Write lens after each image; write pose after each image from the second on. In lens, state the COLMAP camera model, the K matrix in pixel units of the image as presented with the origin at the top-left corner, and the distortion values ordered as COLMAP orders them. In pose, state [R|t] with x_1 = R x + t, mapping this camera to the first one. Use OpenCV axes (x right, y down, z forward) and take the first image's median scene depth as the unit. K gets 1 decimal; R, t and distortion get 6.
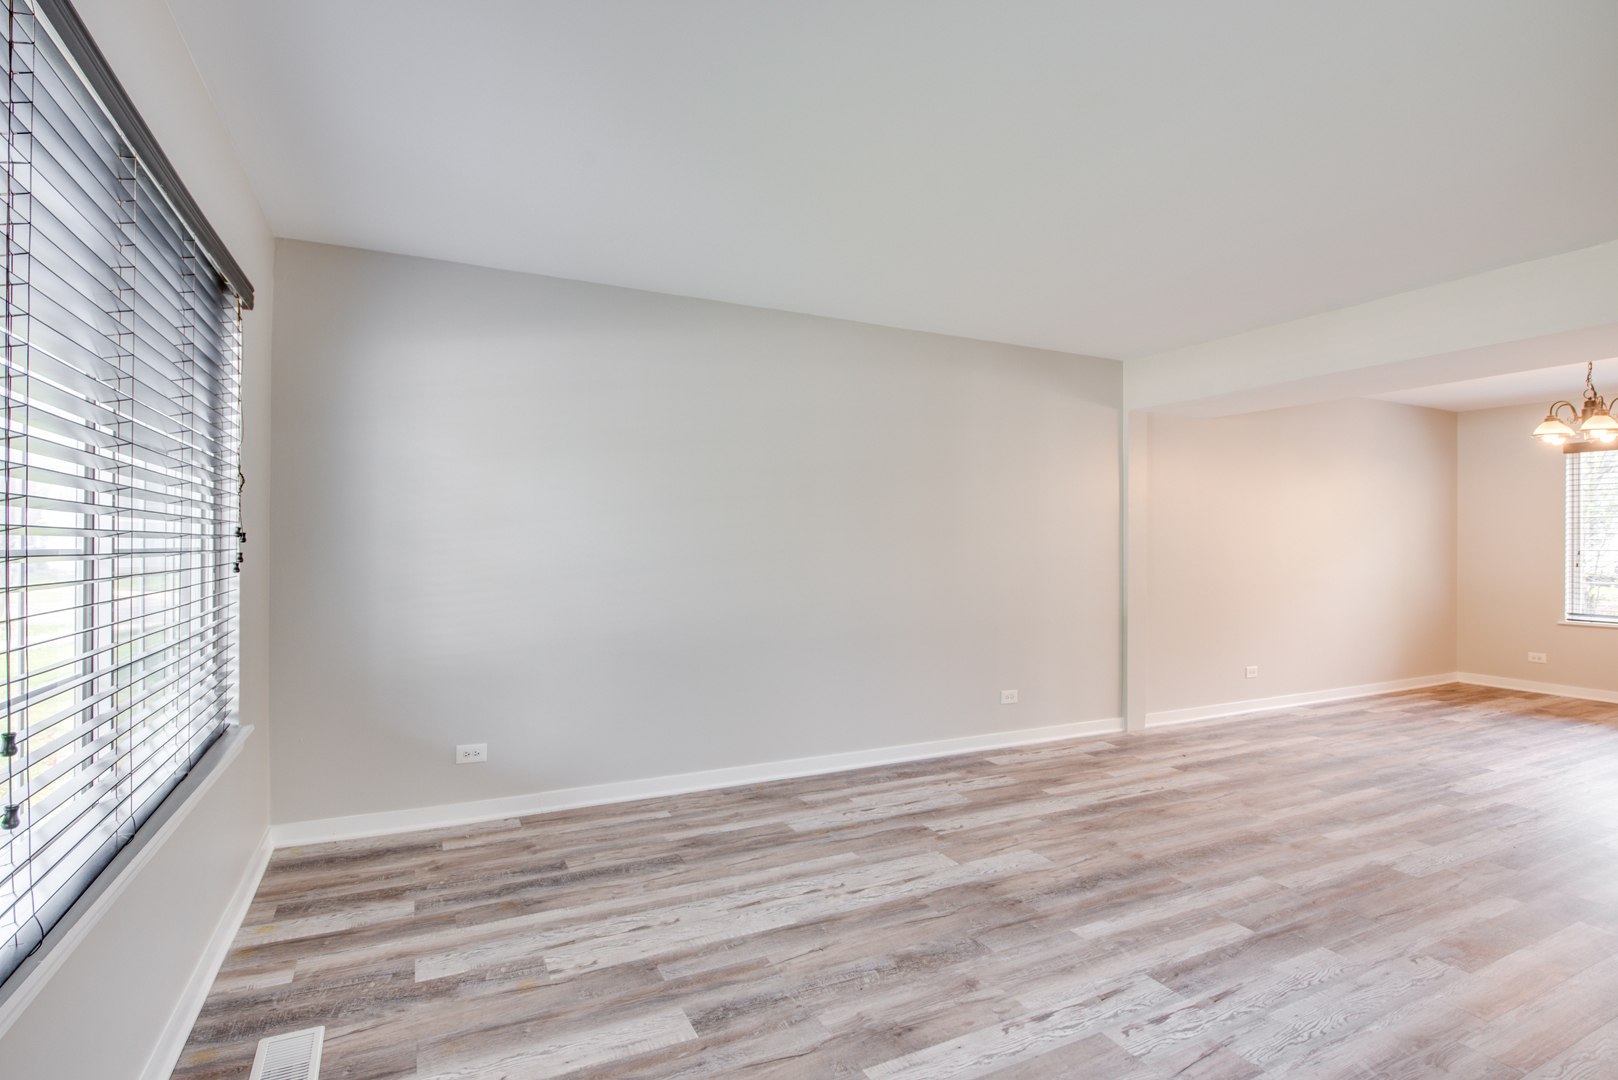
lens RADIAL K [[800.3, 0, 813.5], [0, 800.3, 539.4], [0, 0, 1]] dist [-0.009242, -0.000862]
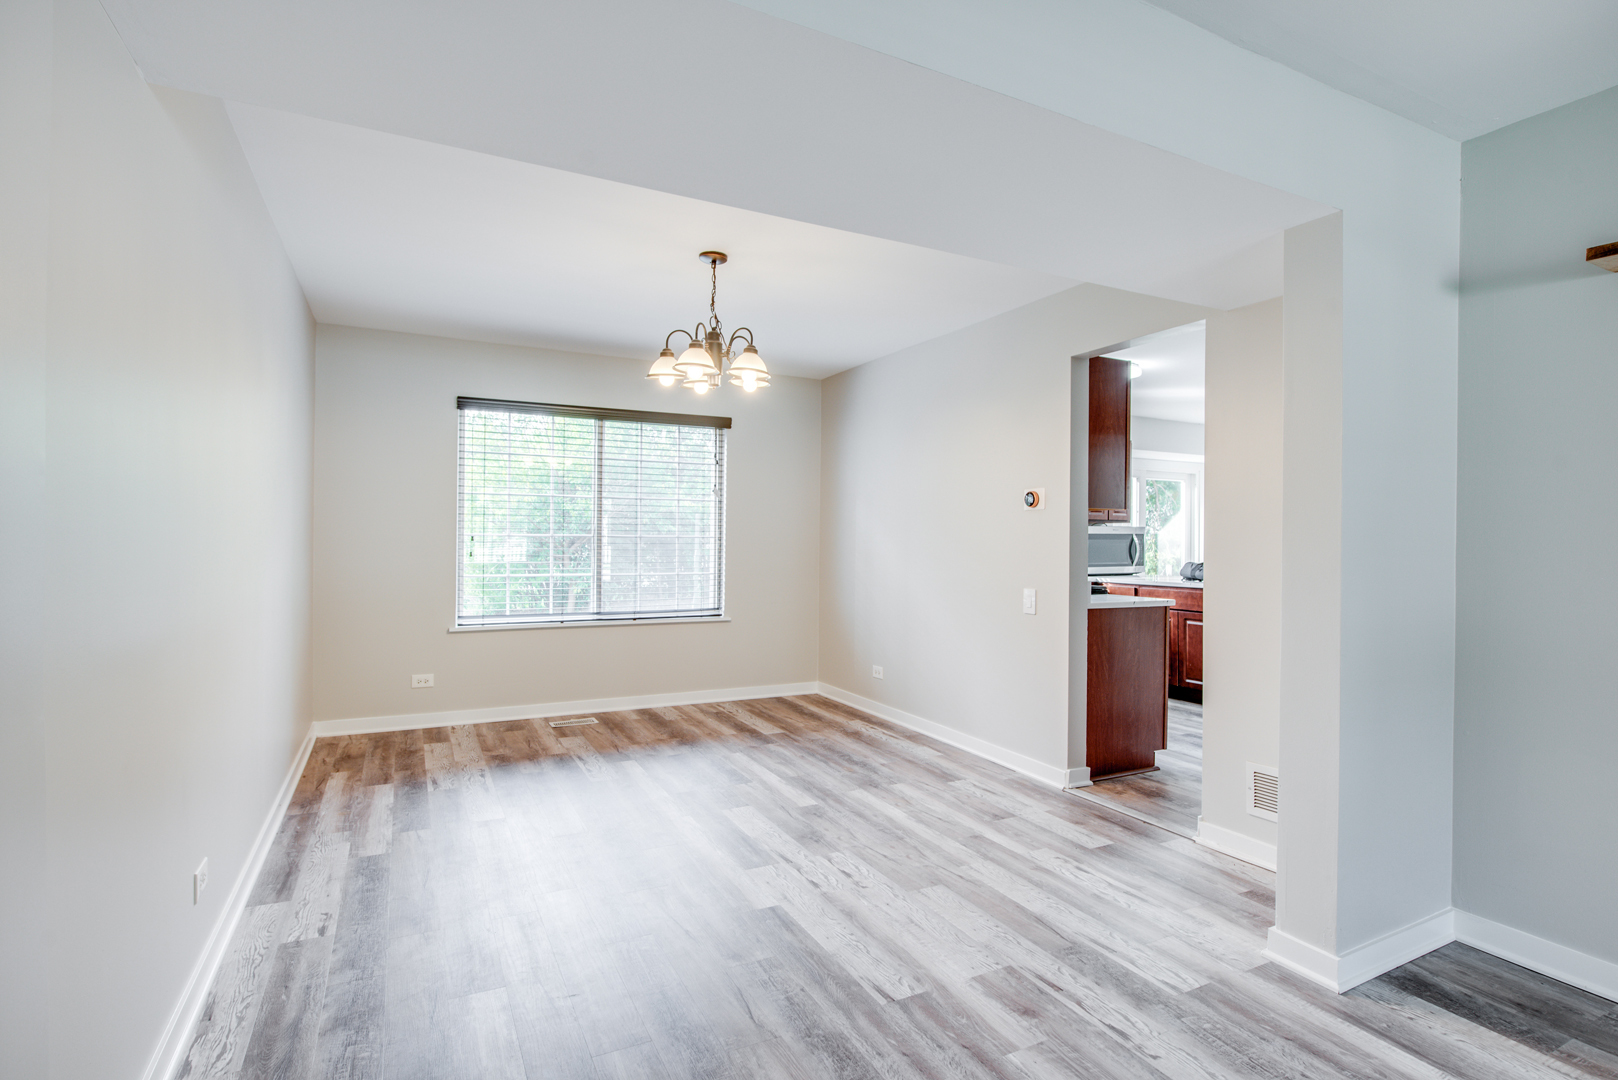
lens RADIAL K [[795.8, 0, 814.9], [0, 795.8, 540.7], [0, 0, 1]] dist [-0.003866, -0.000778]
pose [[-0.010394, -0.010840, 0.999887, 0.391809], [-0.014199, 0.999842, 0.010692, 0.012522], [-0.999845, -0.014086, -0.010546, 1.492734]]
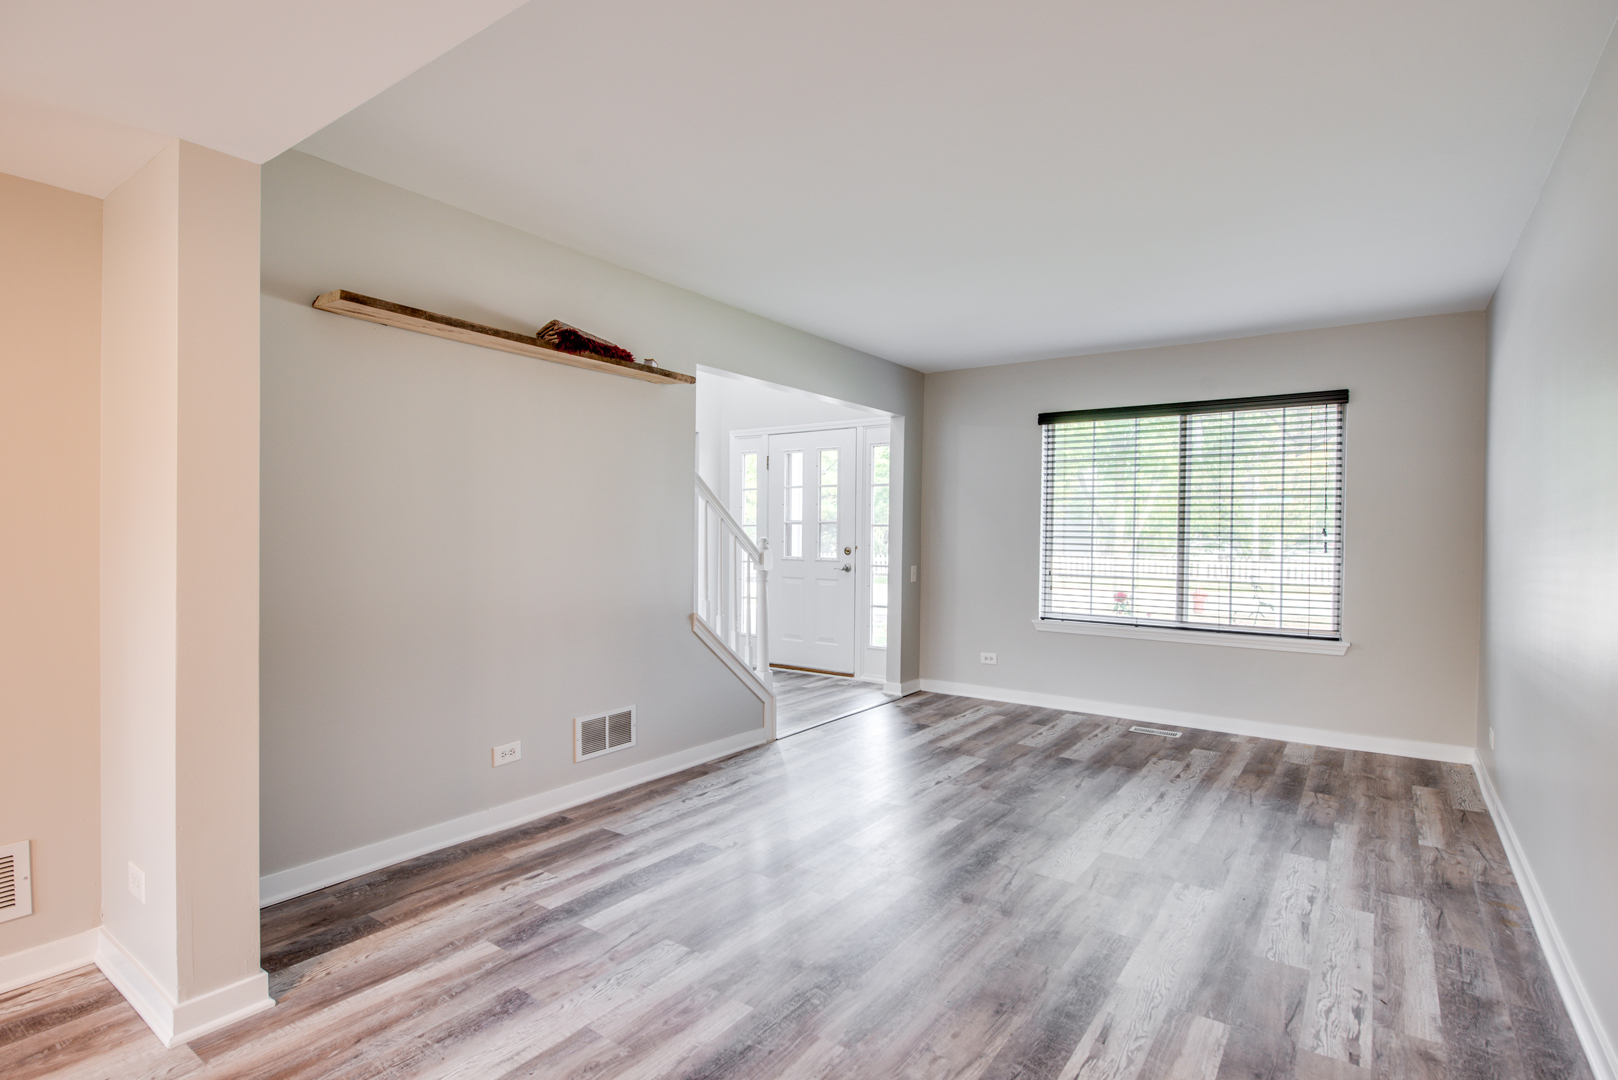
lens RADIAL K [[800.3, 0, 813.5], [0, 800.3, 539.4], [0, 0, 1]] dist [-0.009242, -0.000862]
pose [[-0.883965, -0.010440, -0.467436, 1.040666], [-0.012388, 0.999923, 0.001095, 0.019275], [0.467388, 0.006759, -0.884026, 1.830093]]
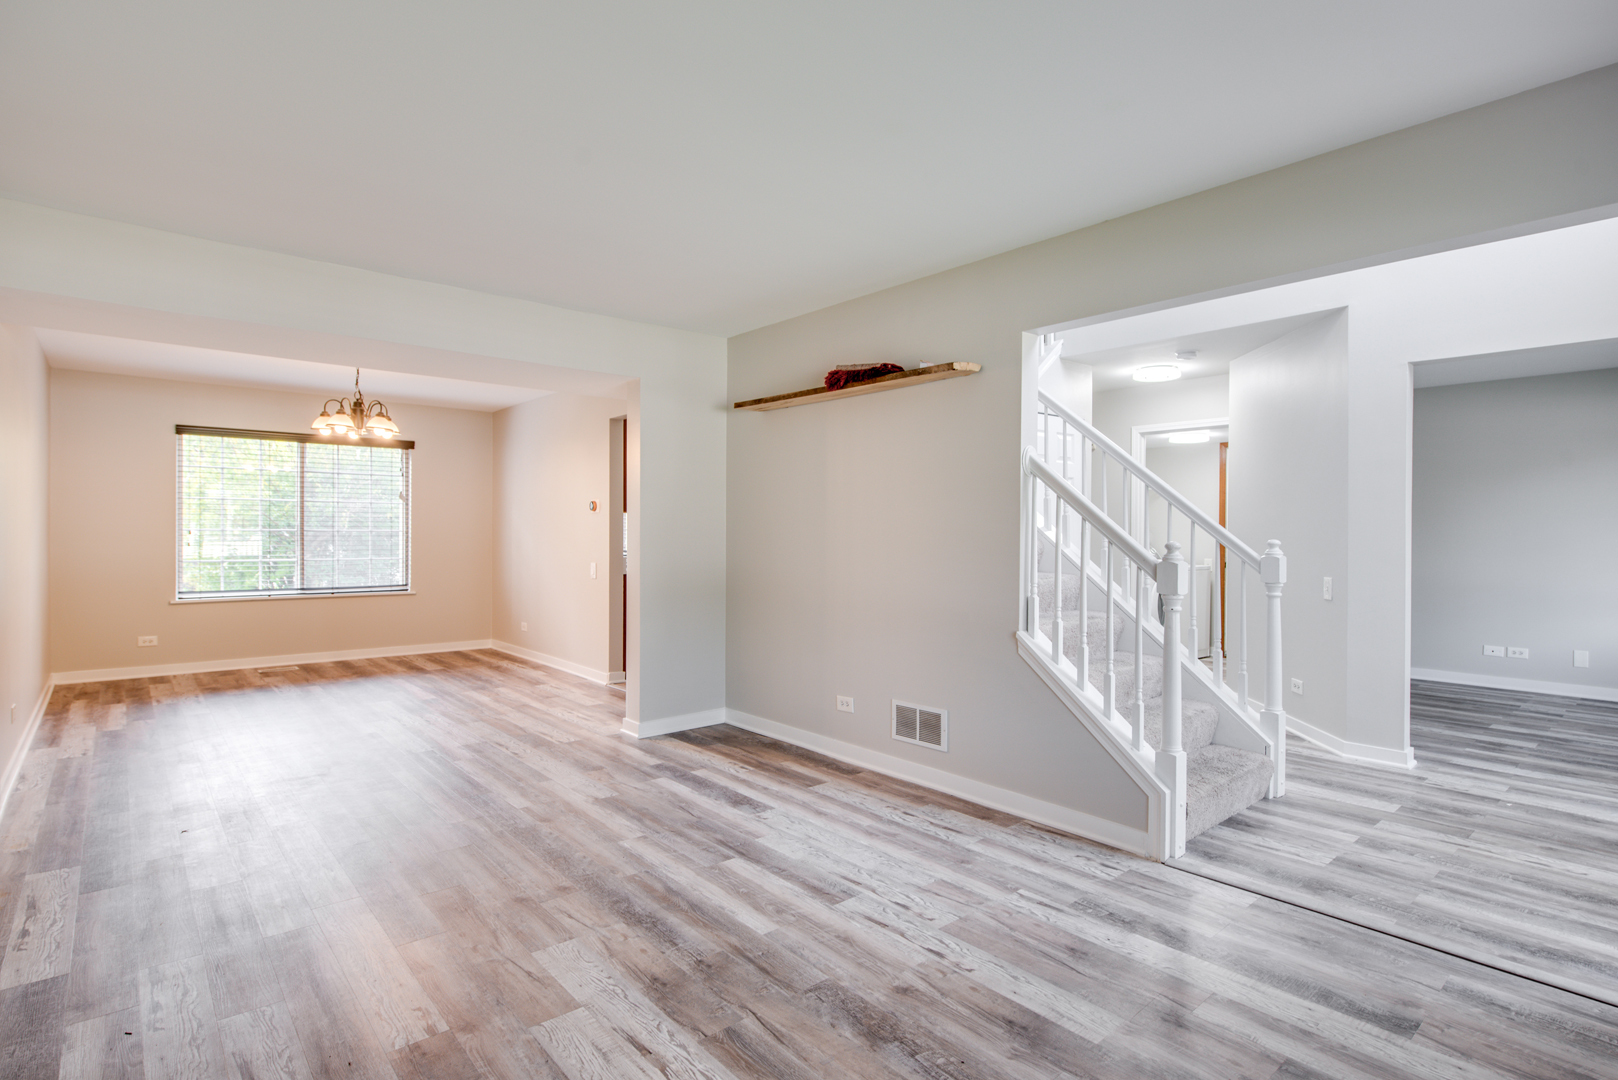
lens RADIAL K [[800.3, 0, 813.5], [0, 800.3, 539.4], [0, 0, 1]] dist [-0.009242, -0.000862]
pose [[-0.248824, -0.015710, 0.968421, -0.539434], [-0.011372, 0.999847, 0.013298, 0.005120], [-0.968482, -0.007704, -0.248964, 1.048897]]
